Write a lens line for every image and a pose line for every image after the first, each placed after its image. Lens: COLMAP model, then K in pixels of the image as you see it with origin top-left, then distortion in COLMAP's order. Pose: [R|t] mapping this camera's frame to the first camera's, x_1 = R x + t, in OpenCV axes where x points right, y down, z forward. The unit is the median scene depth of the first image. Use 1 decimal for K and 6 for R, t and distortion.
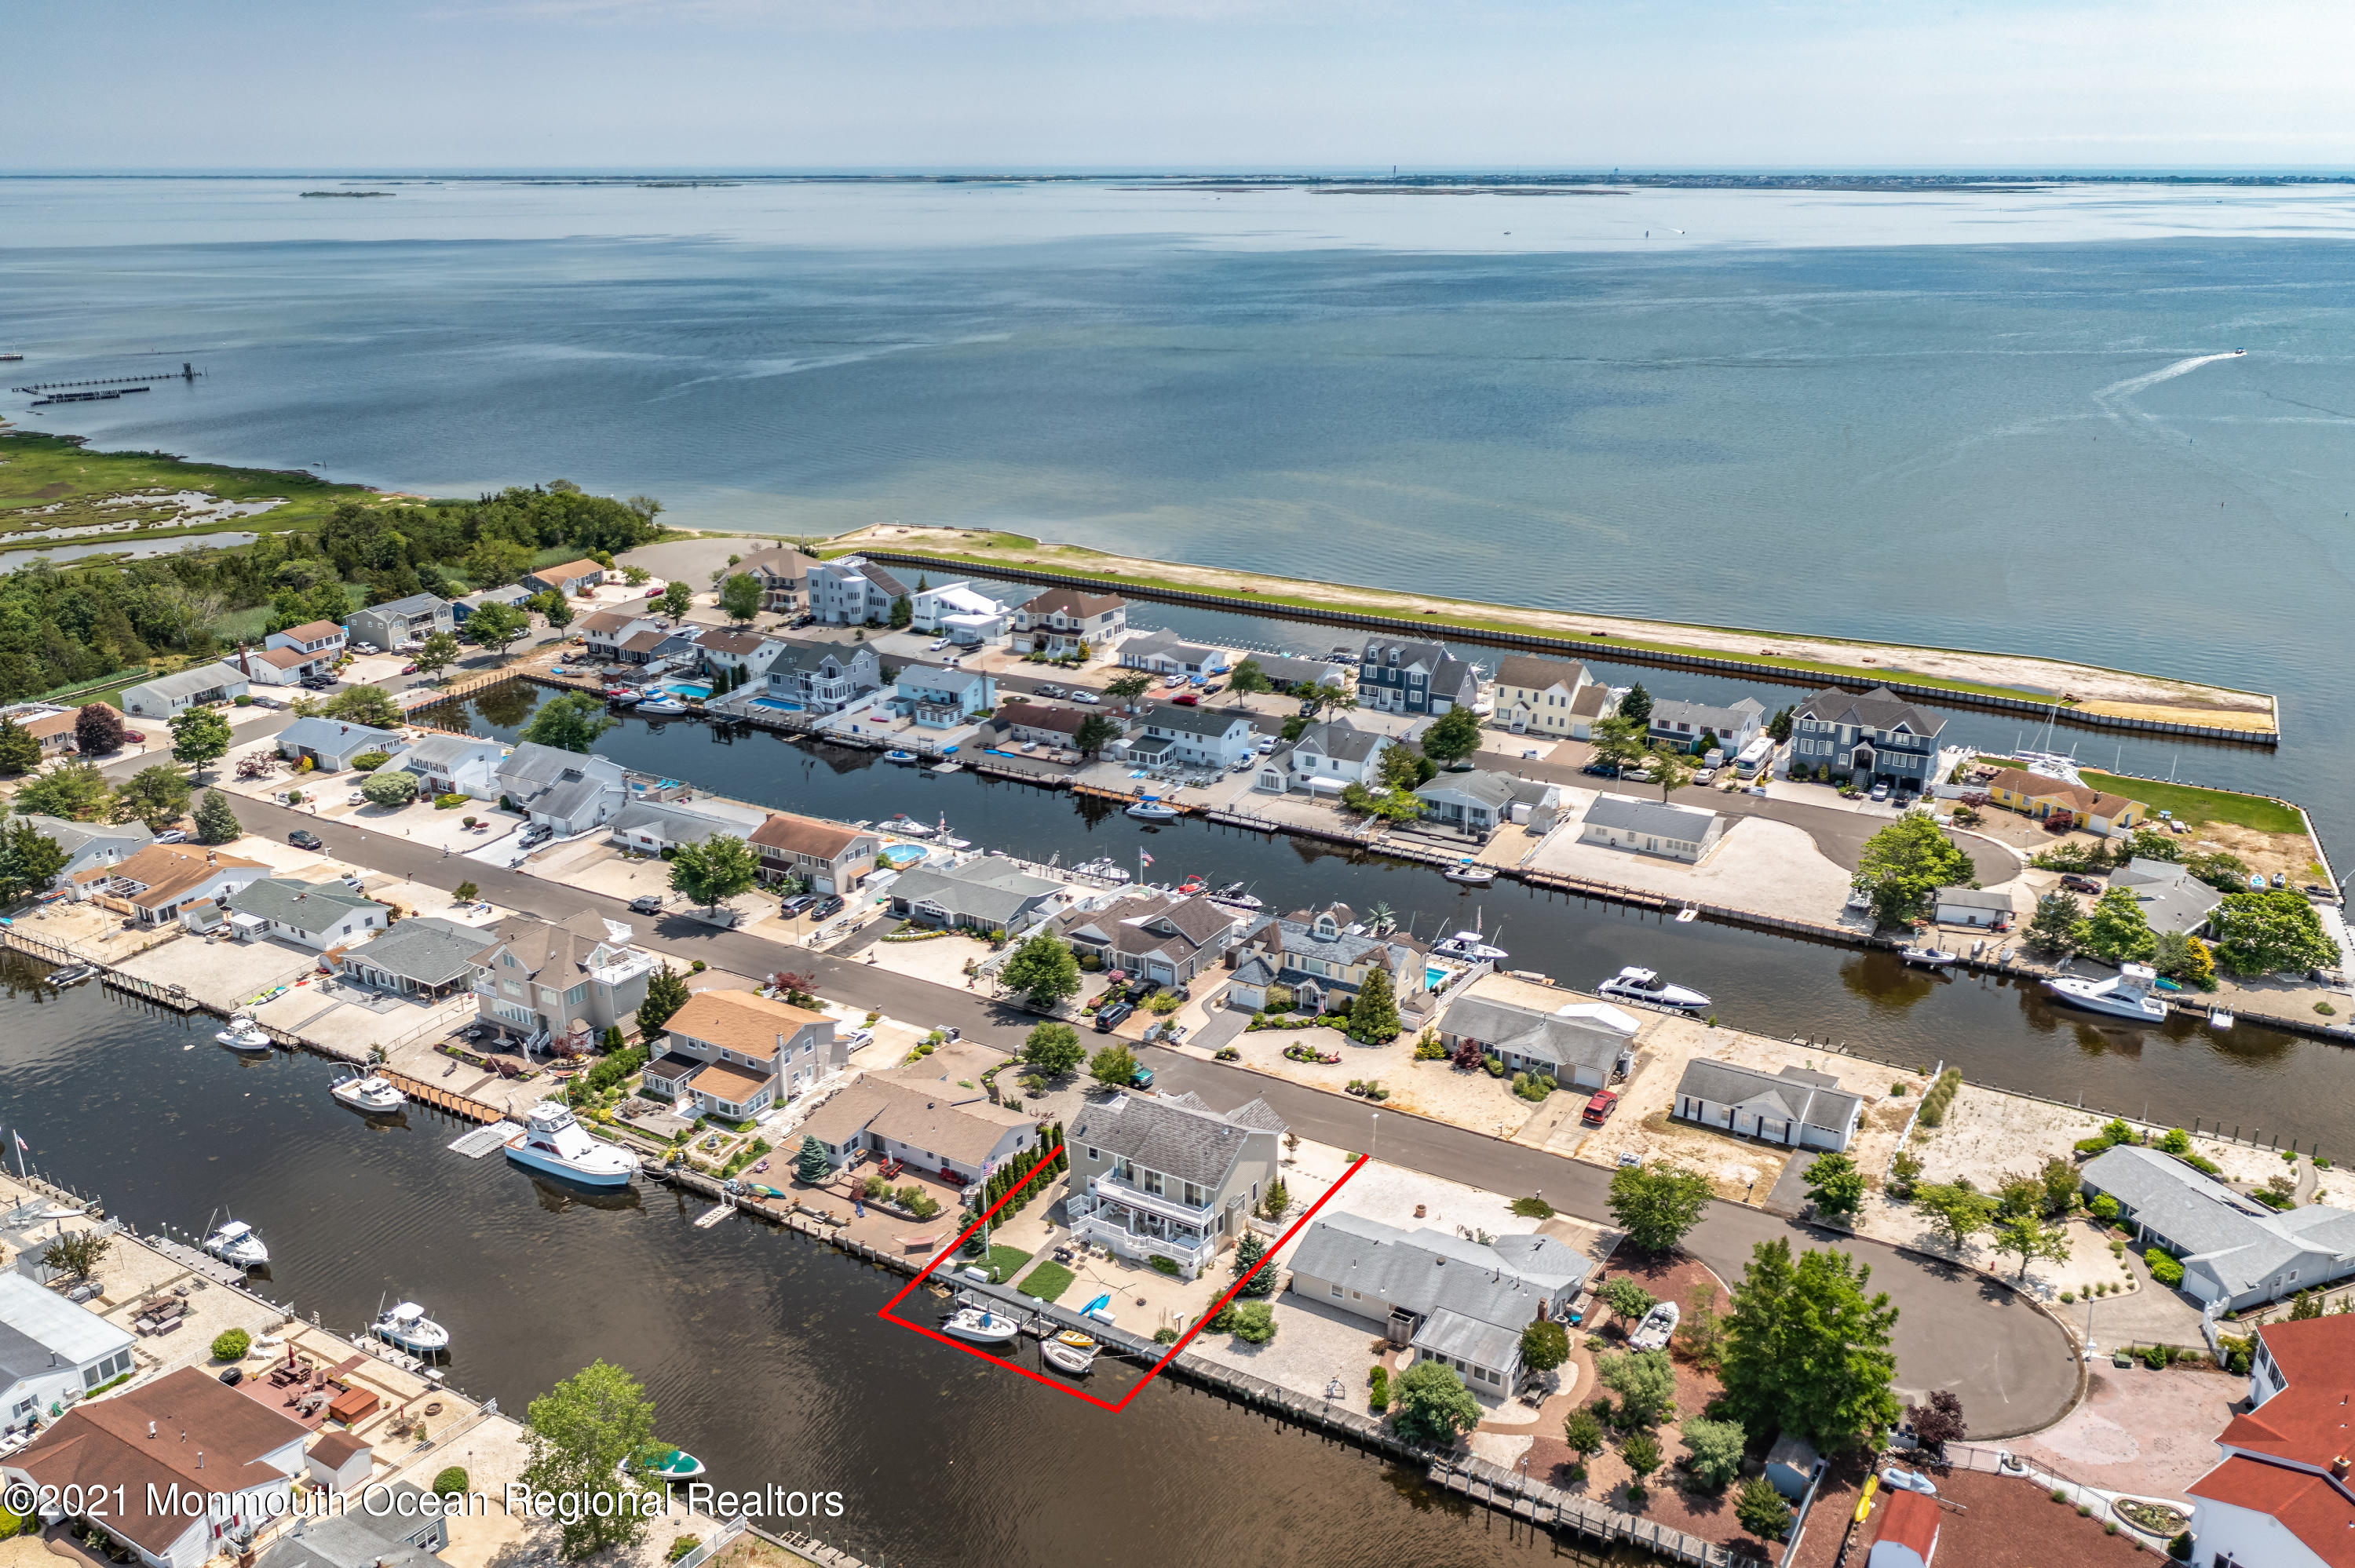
lens RADIAL K [[1883.6, 0, 1179.2], [0, 1883.6, 785.8], [0, 0, 1]] dist [0.001052, 0.004190]
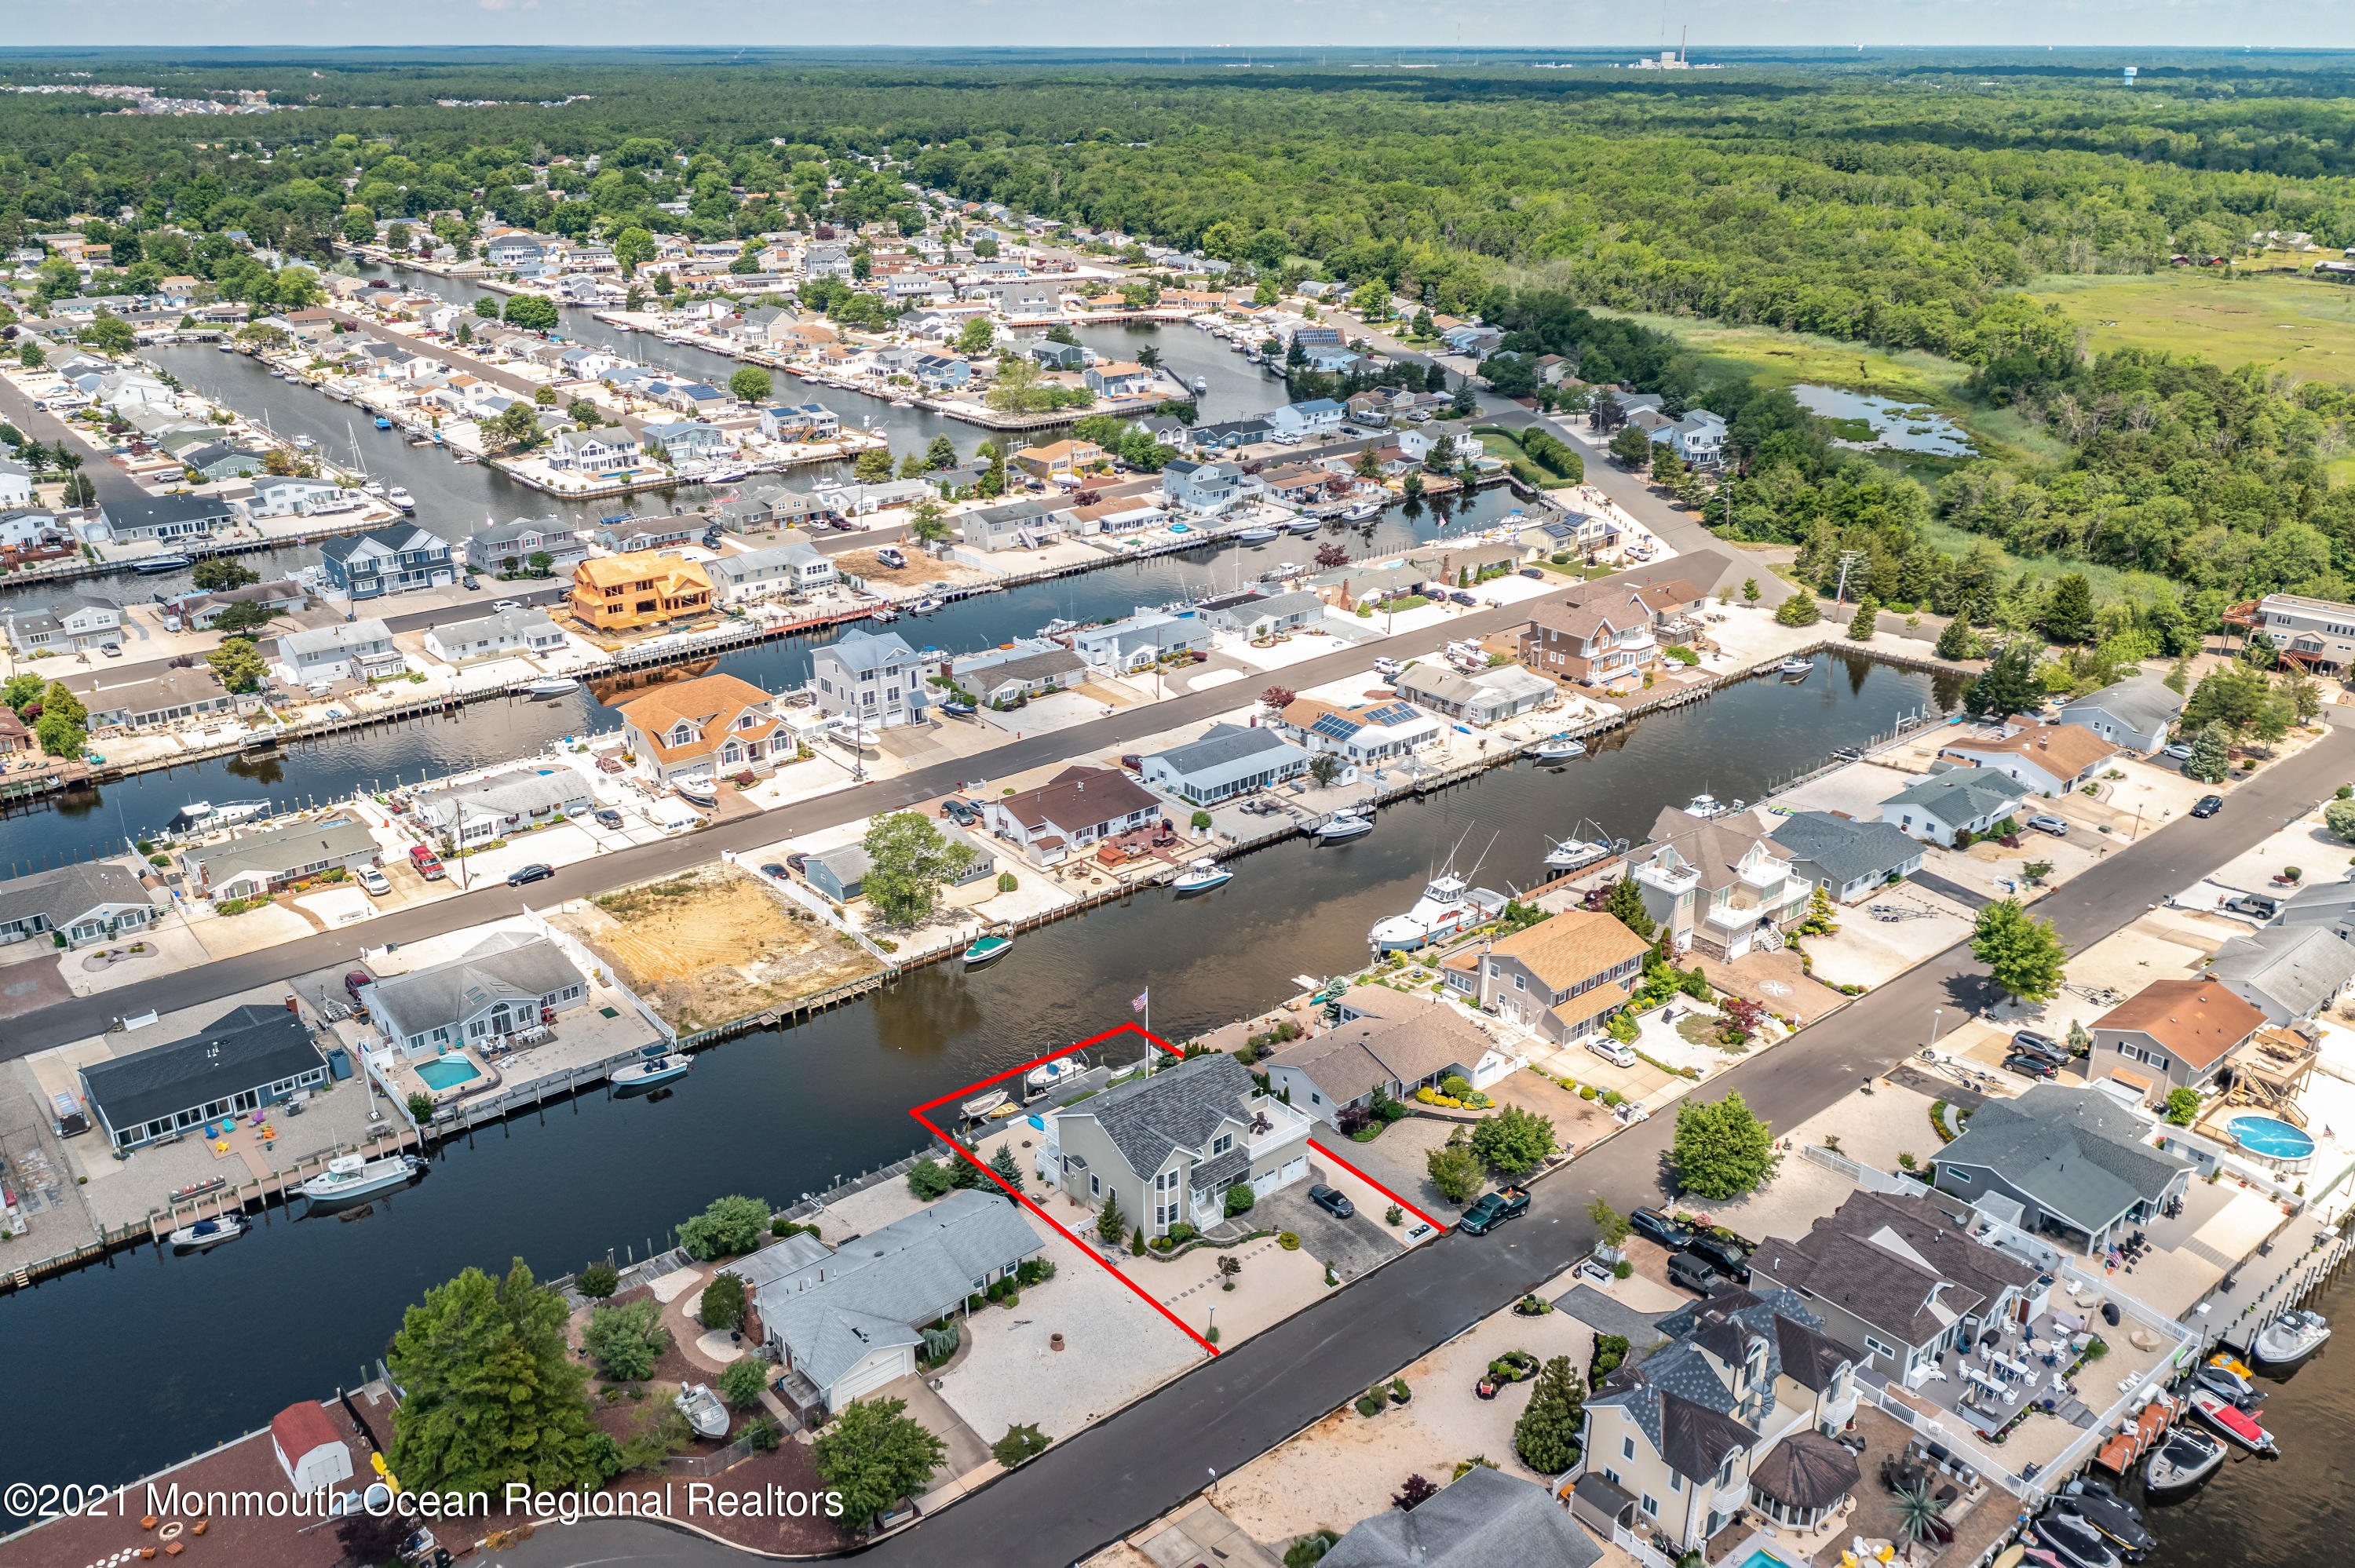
lens RADIAL K [[1883.6, 0, 1177.2], [0, 1883.6, 784.6], [0, 0, 1]] dist [0.001052, 0.004190]
pose [[-0.304217, 0.360482, -0.881762, 0.582526], [-0.307309, 0.839008, 0.449028, -0.283202], [0.901672, 0.407576, -0.144462, 0.823364]]
